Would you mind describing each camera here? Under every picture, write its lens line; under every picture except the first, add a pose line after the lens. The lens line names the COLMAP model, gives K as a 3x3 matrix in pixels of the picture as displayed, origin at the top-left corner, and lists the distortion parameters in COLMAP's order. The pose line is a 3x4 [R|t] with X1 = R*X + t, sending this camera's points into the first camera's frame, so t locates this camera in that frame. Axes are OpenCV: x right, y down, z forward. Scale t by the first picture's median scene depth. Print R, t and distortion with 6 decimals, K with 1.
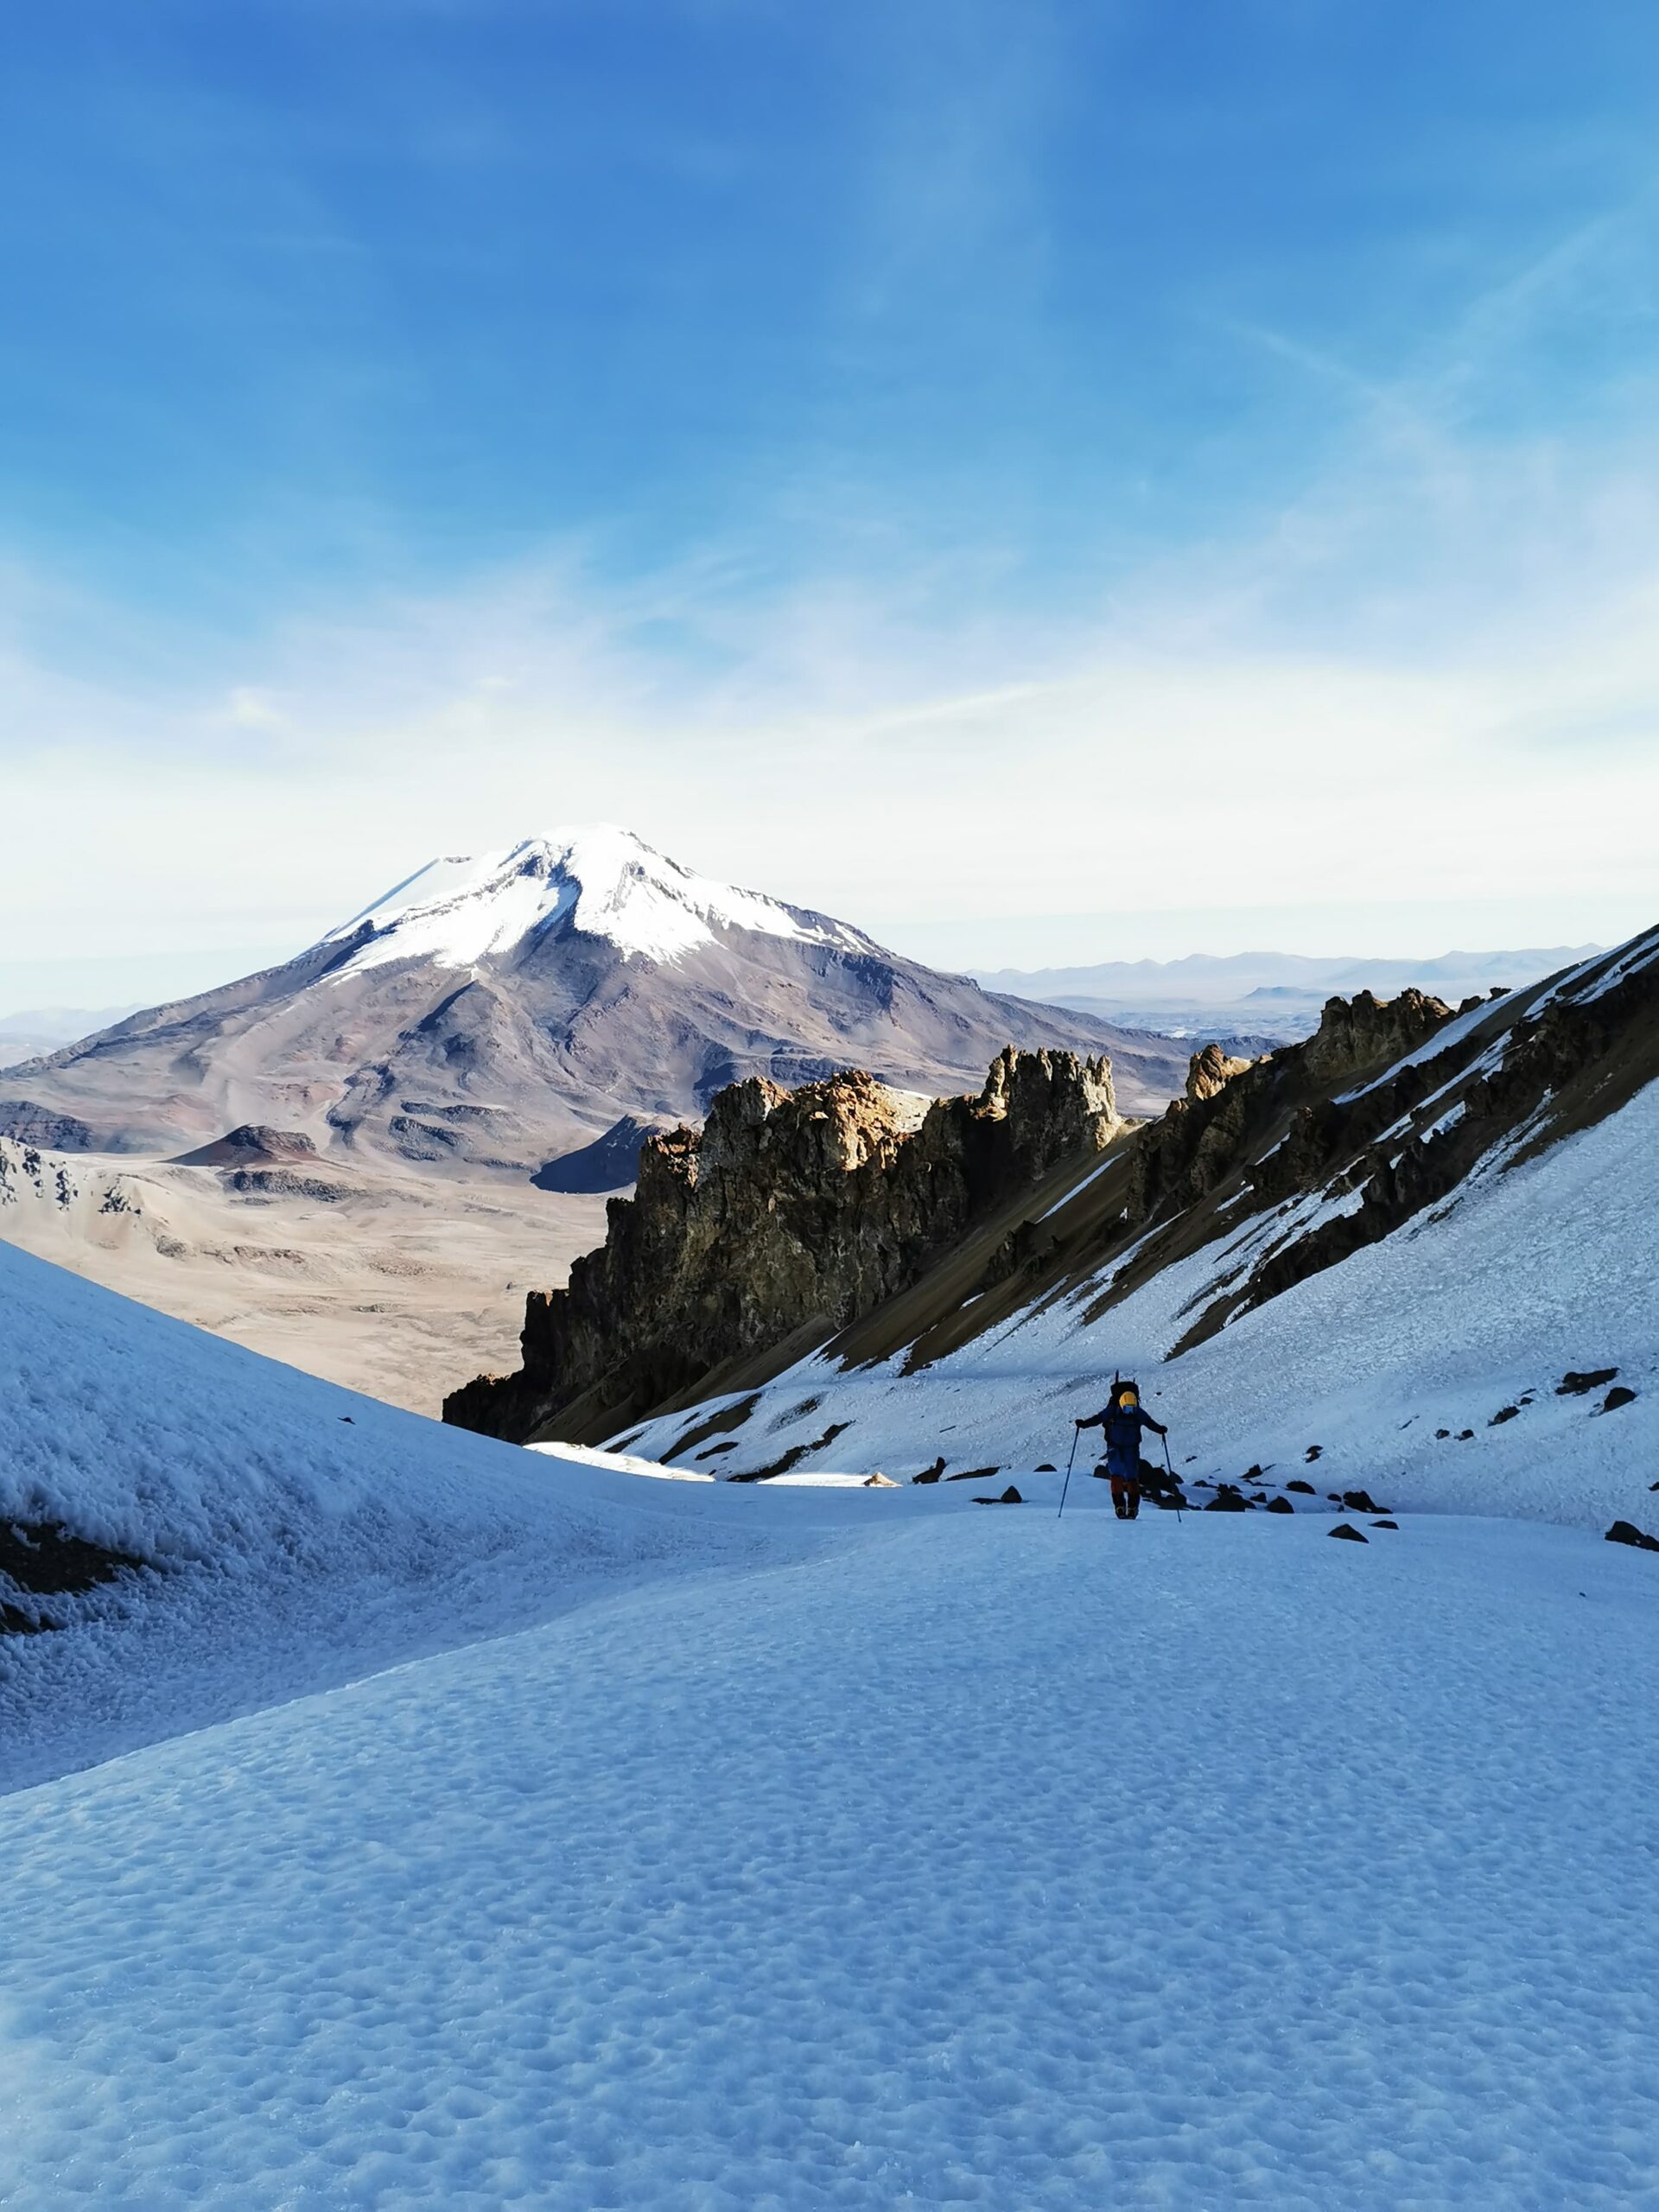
lens RADIAL K [[1953.8, 0, 819.7], [0, 1953.8, 1135.6], [0, 0, 1]] dist [0.019686, 0.009750]
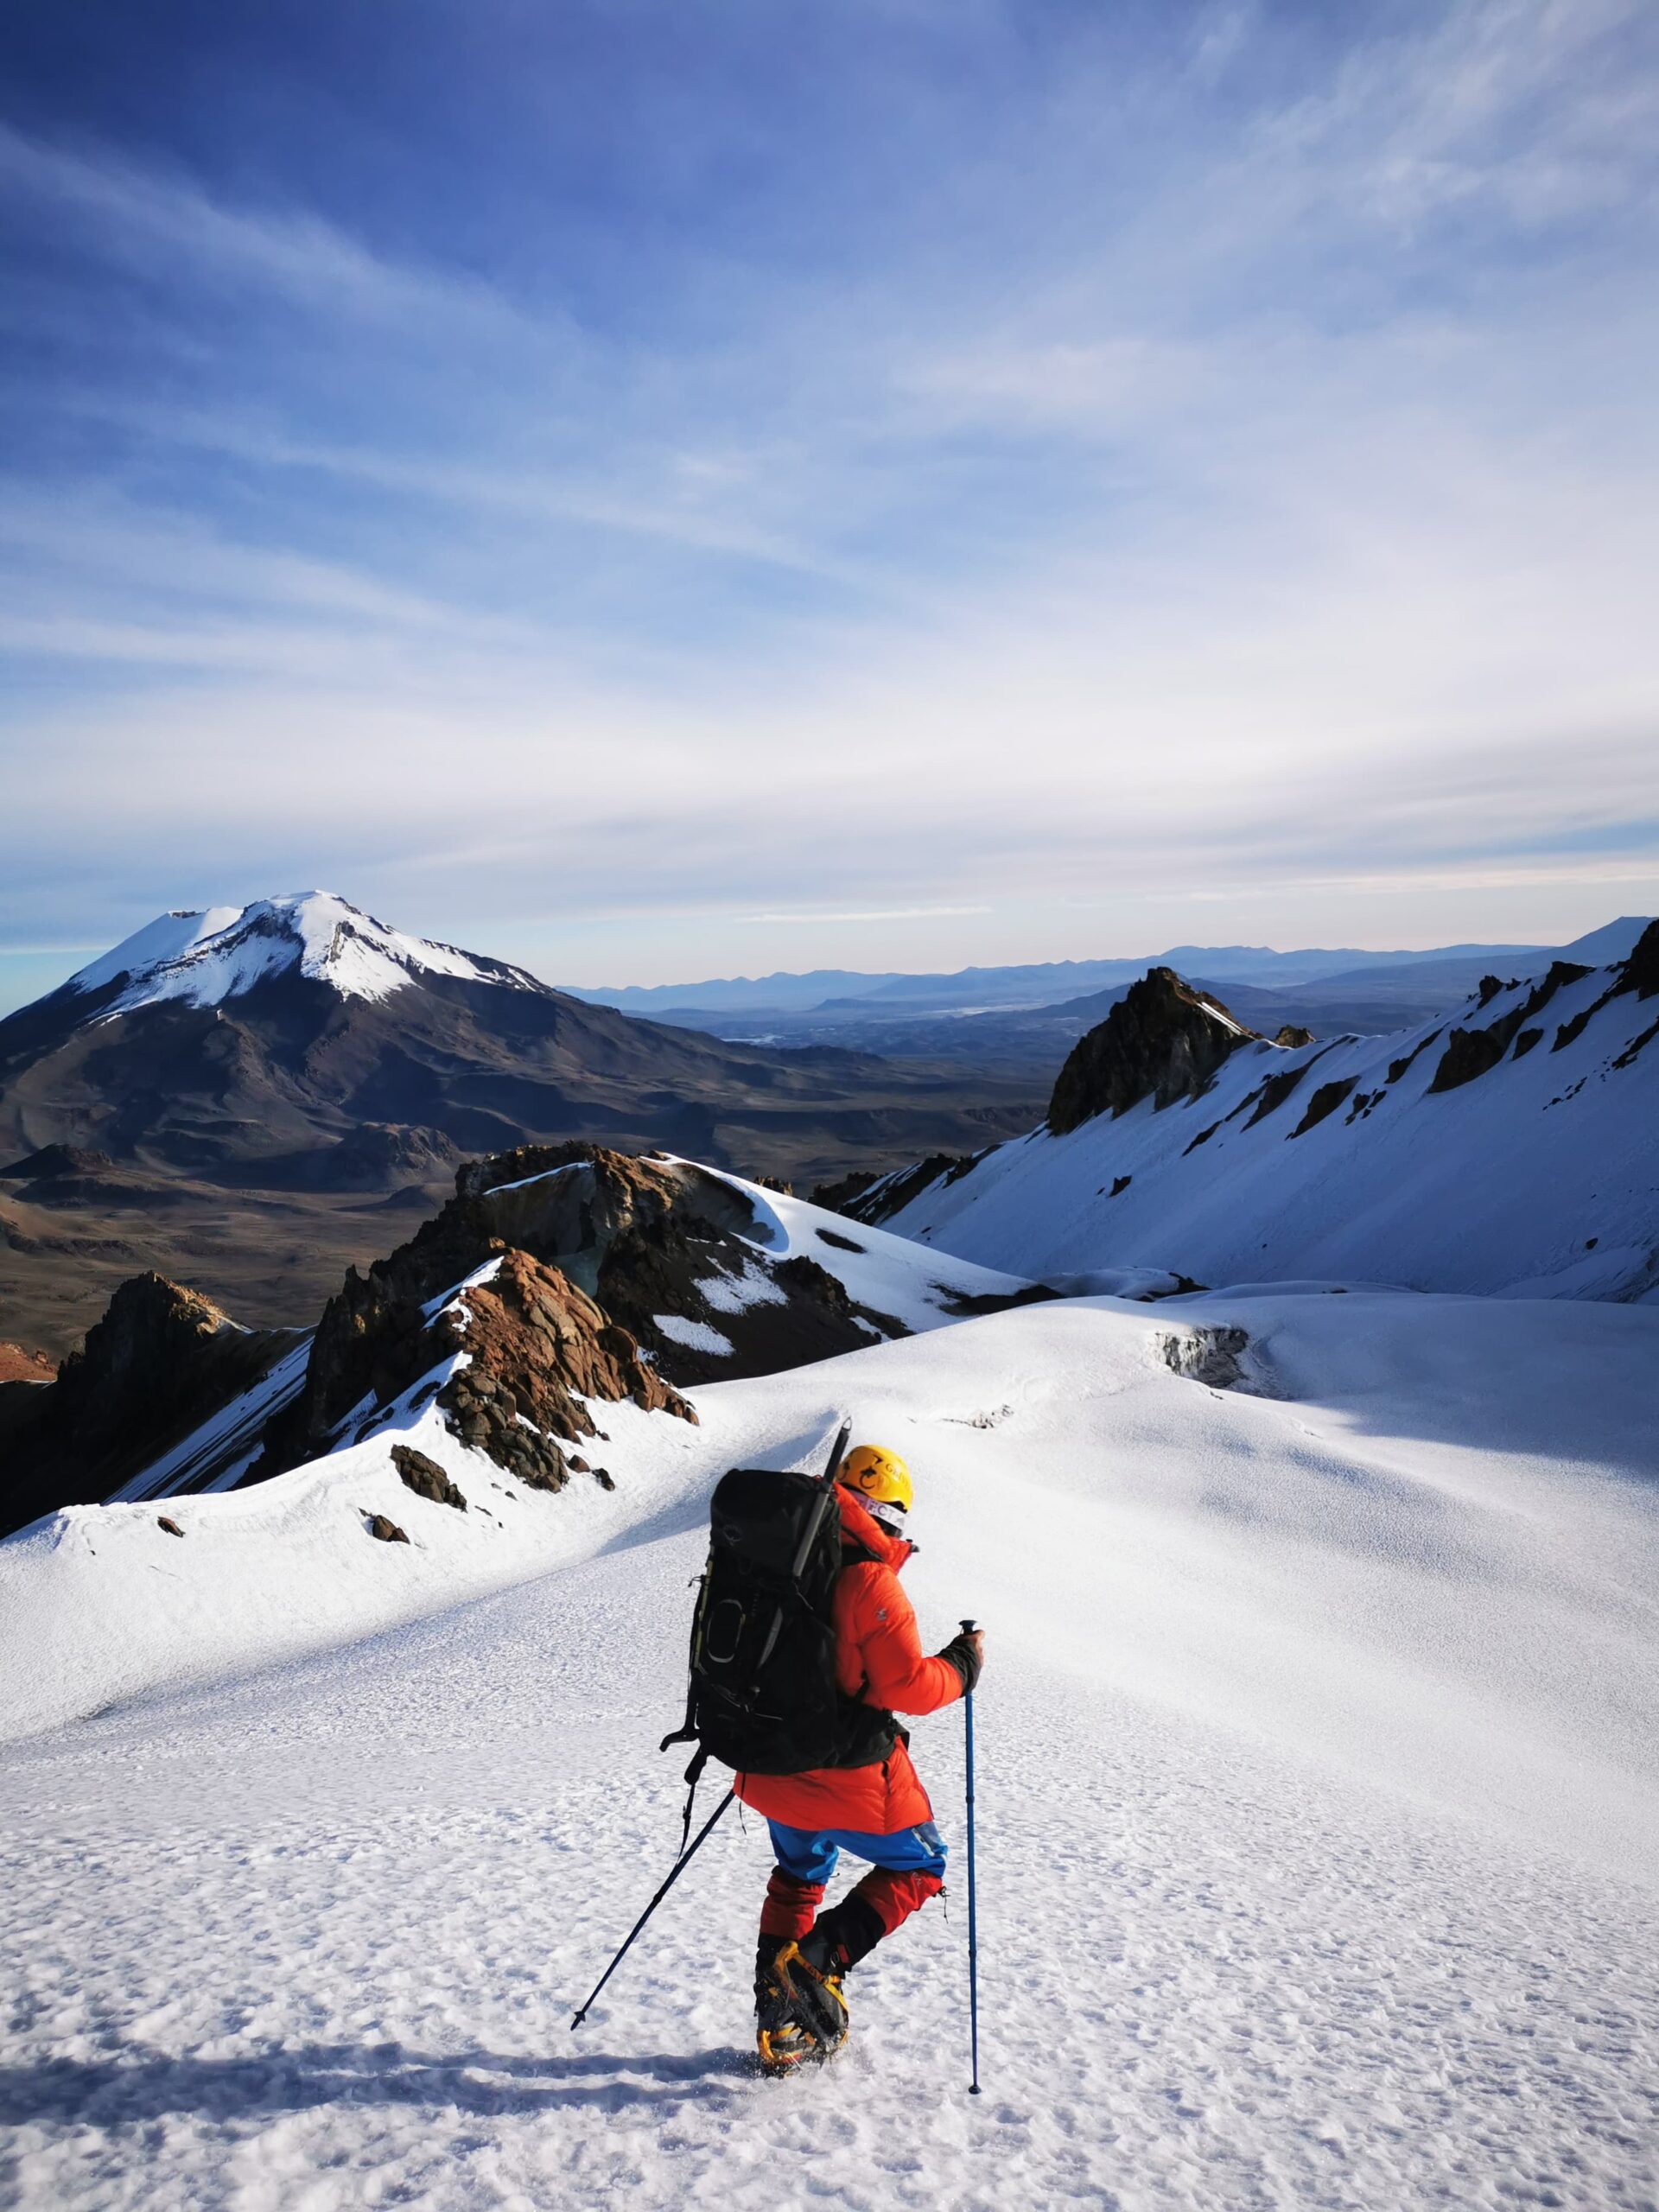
lens RADIAL K [[1680.5, 0, 824.6], [0, 1680.5, 1093.1], [0, 0, 1]] dist [0.052102, -0.042521]
pose [[0.976011, -0.030741, 0.215540, -0.122608], [0.033049, 0.999428, -0.007109, -0.042760], [-0.215199, 0.014062, 0.976469, -0.539972]]
